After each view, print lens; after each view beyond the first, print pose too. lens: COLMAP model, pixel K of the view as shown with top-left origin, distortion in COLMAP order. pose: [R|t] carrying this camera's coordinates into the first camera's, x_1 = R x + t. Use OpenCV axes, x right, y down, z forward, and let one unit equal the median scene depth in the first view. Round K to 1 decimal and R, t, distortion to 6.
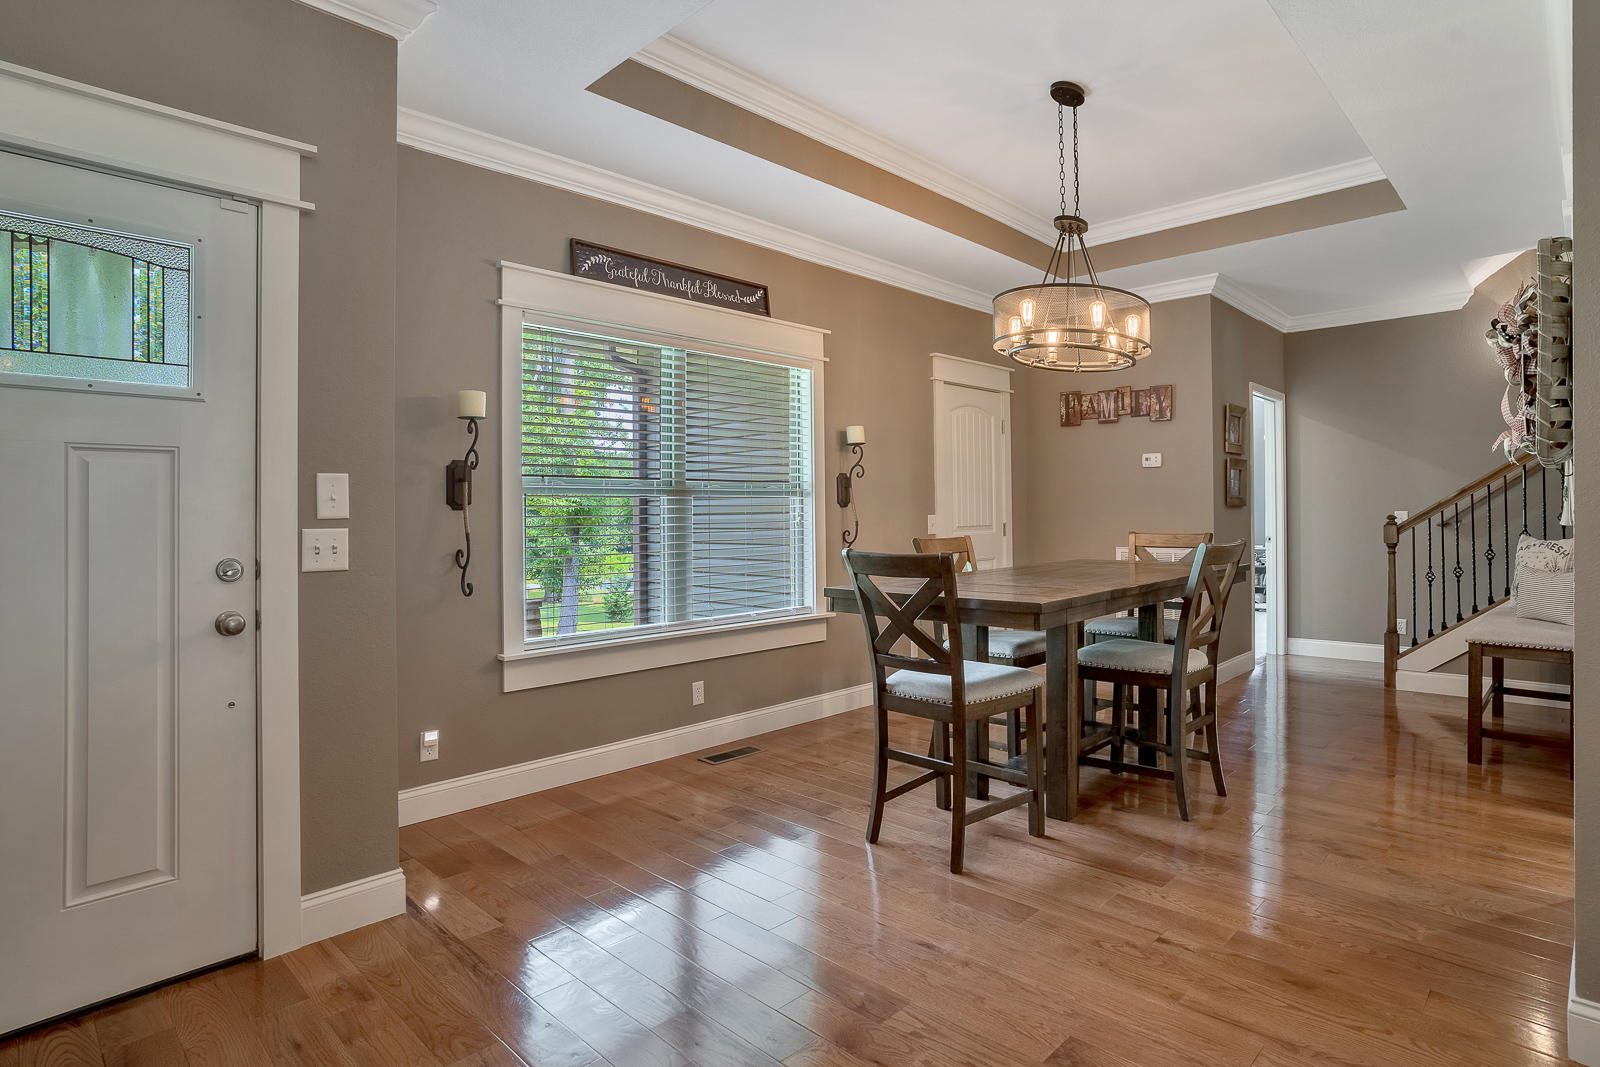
lens RADIAL K [[838.0, 0, 828.3], [0, 838.0, 506.5], [0, 0, 1]] dist [-0.018304, 0.002730]
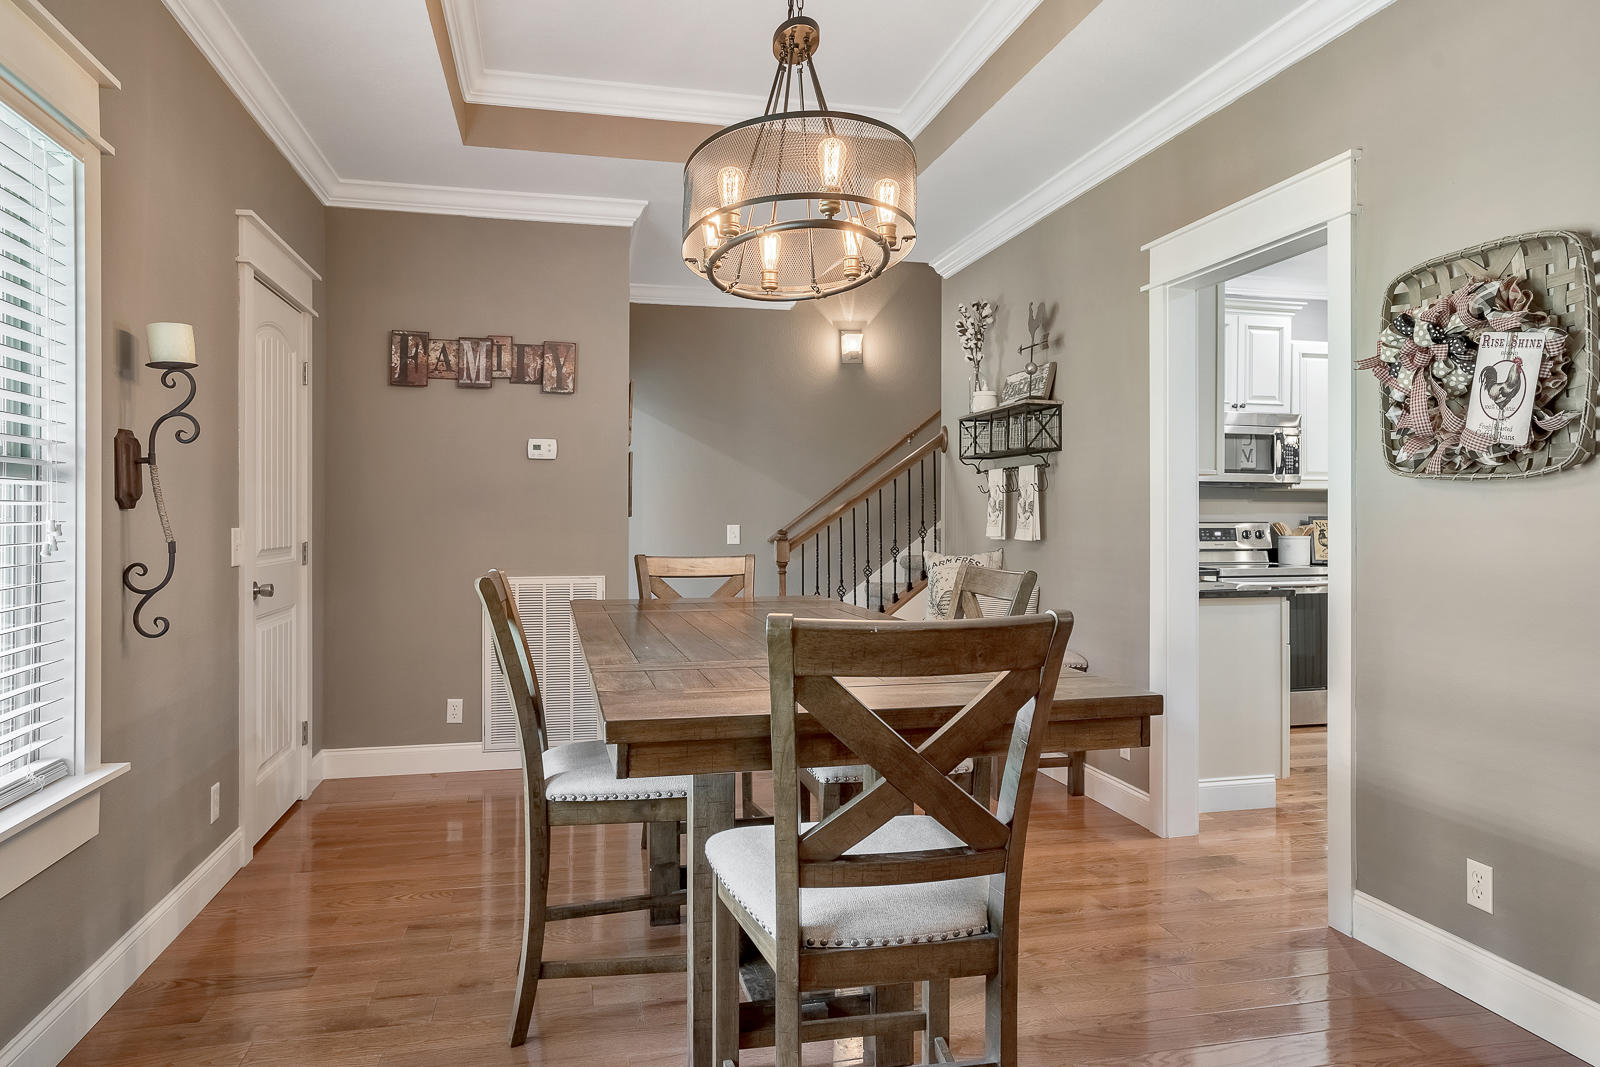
lens RADIAL K [[1011.0, 0, 798.8], [0, 1011.0, 511.3], [0, 0, 1]] dist [-0.005152, -0.001625]
pose [[0.559645, 0.016644, 0.828565, -0.192080], [-0.010528, 0.999860, -0.012974, 0.004366], [-0.828665, -0.001462, 0.559742, 0.382416]]
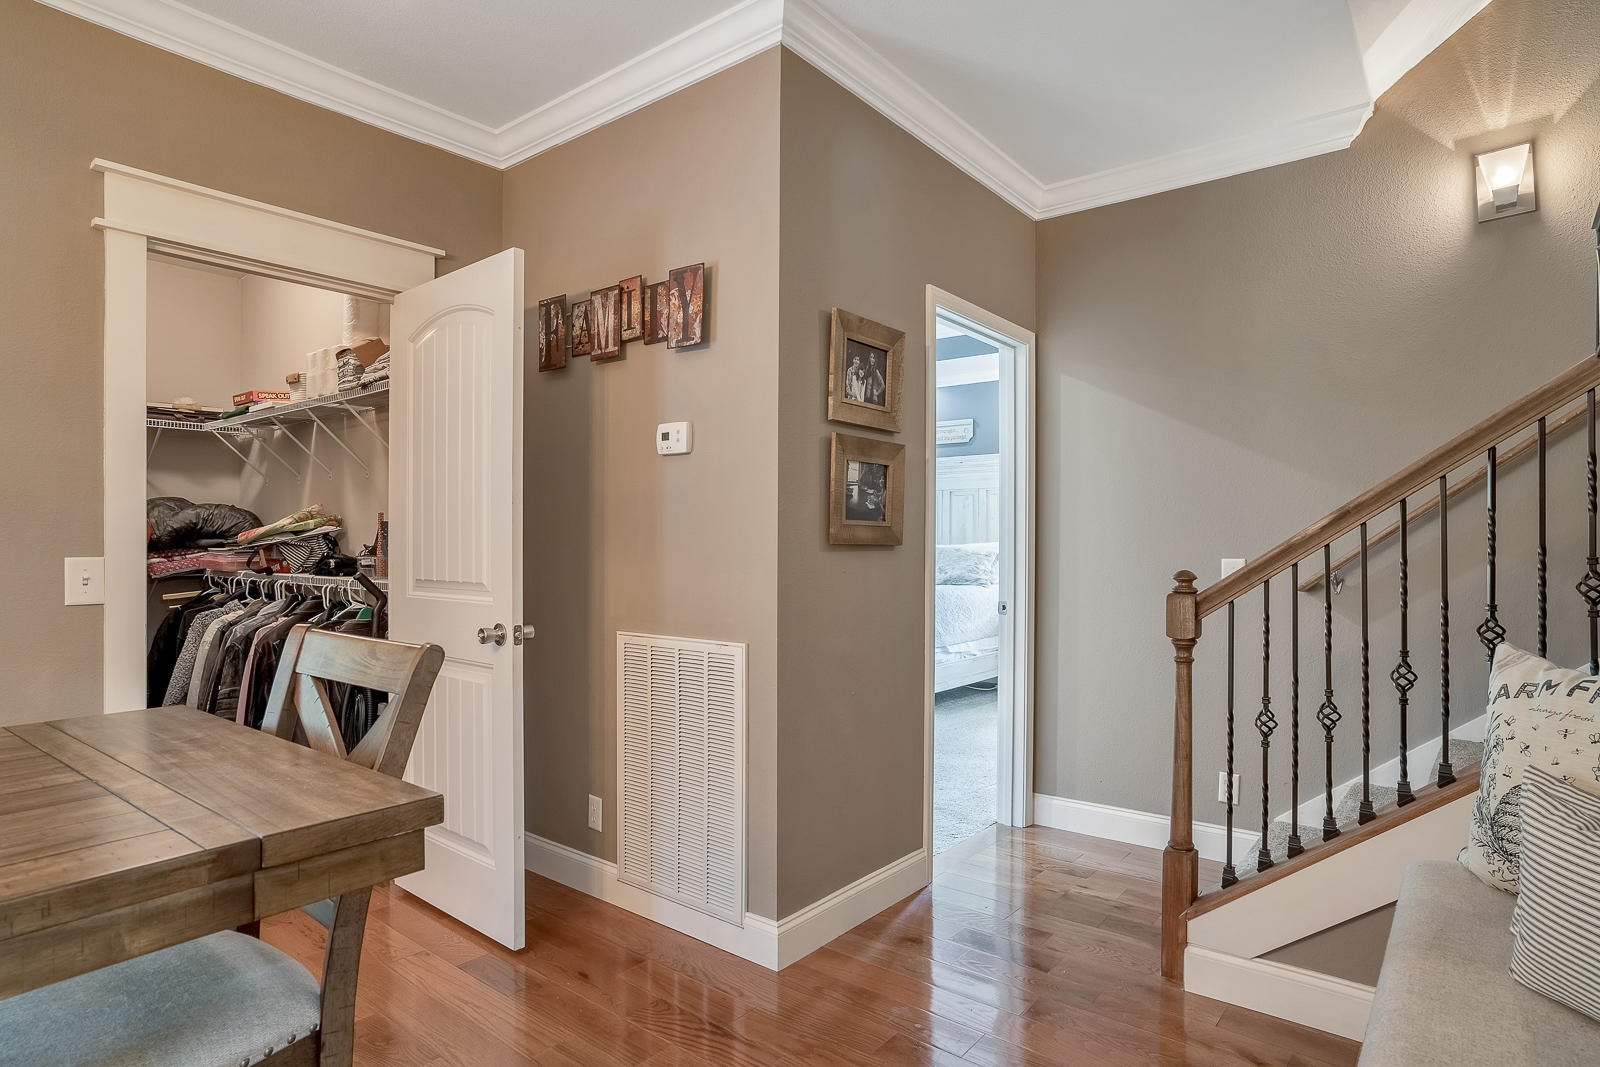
lens RADIAL K [[871.5, 0, 799.9], [0, 871.5, 533.8], [0, 0, 1]] dist [-0.030262, 0.004600]
pose [[0.997398, 0.012473, 0.070999, 0.446407], [-0.012281, 0.999920, -0.003144, -0.004923], [-0.071033, 0.002263, 0.997471, 0.568165]]
